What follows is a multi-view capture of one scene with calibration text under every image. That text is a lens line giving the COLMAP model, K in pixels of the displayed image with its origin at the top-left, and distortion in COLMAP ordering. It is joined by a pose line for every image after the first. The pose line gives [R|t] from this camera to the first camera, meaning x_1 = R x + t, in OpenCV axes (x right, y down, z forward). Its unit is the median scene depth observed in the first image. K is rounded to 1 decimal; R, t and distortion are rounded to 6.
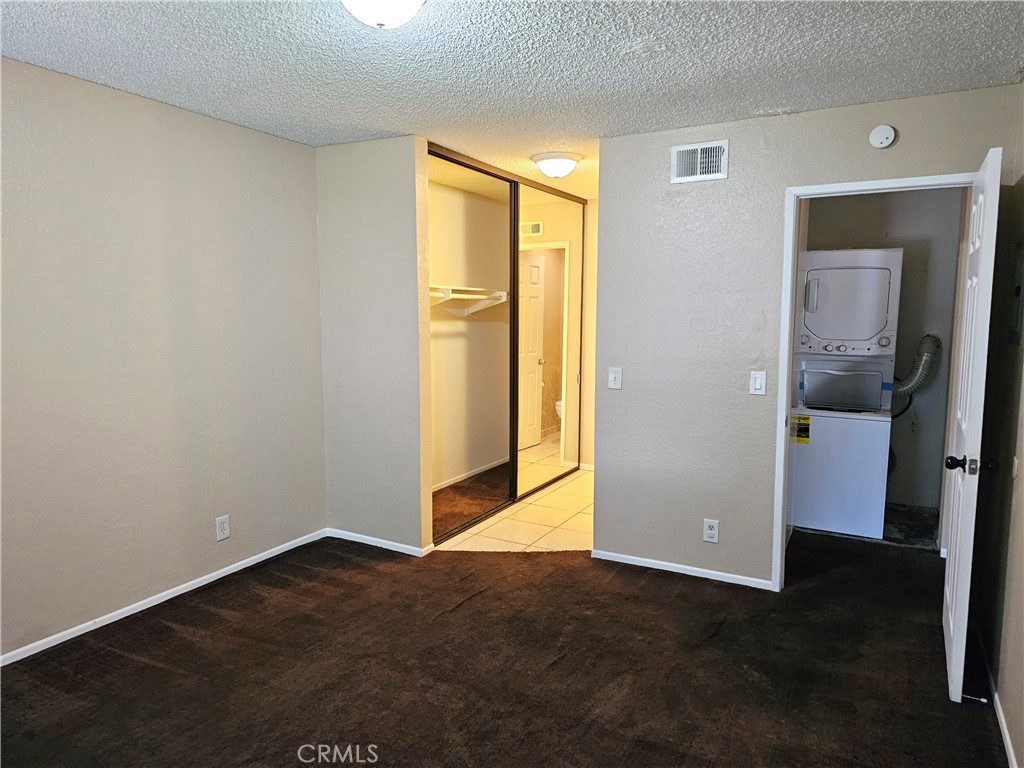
lens RADIAL K [[676.8, 0, 510.9], [0, 676.8, 381.4], [0, 0, 1]] dist [0.018218, -0.004439]
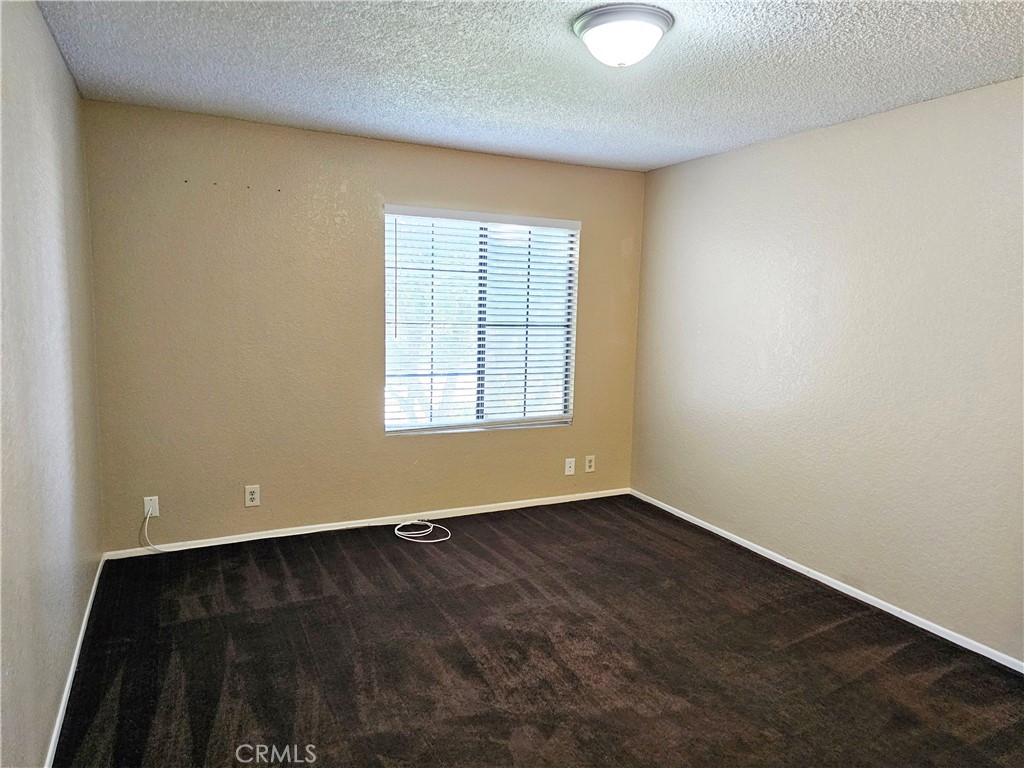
lens RADIAL K [[676.8, 0, 510.9], [0, 676.8, 381.4], [0, 0, 1]] dist [0.018218, -0.004439]
pose [[-0.562968, 0.080121, -0.822586, 0.601971], [-0.117481, 0.977426, 0.175605, -0.117595], [0.818087, 0.195498, -0.540846, 1.052709]]
